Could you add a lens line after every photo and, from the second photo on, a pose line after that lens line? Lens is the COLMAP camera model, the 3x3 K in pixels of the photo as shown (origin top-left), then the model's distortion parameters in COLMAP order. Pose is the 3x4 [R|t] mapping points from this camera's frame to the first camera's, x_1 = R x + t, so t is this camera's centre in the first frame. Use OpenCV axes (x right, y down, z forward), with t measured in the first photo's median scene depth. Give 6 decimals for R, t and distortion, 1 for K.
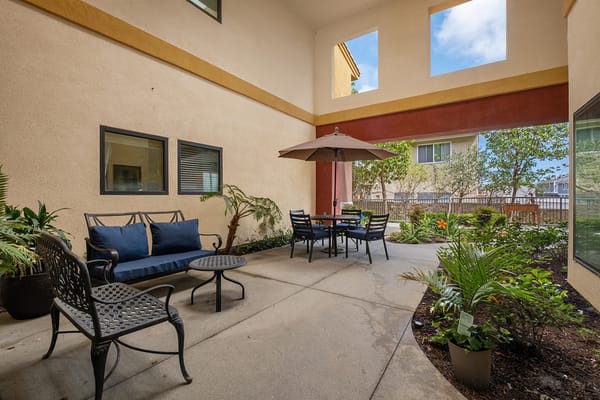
lens RADIAL K [[263.2, 0, 300.0], [0, 263.2, 200.0], [0, 0, 1]] dist [-0.015801, -0.000137]
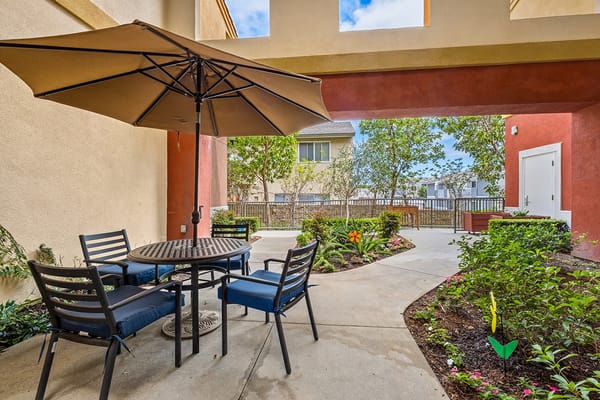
lens RADIAL K [[263.2, 0, 300.0], [0, 263.2, 200.0], [0, 0, 1]] dist [-0.015801, -0.000137]
pose [[0.888098, -0.003378, 0.459642, 0.063389], [0.004910, 0.999986, -0.002139, -0.009418], [-0.459628, 0.004157, 0.888102, 0.388087]]
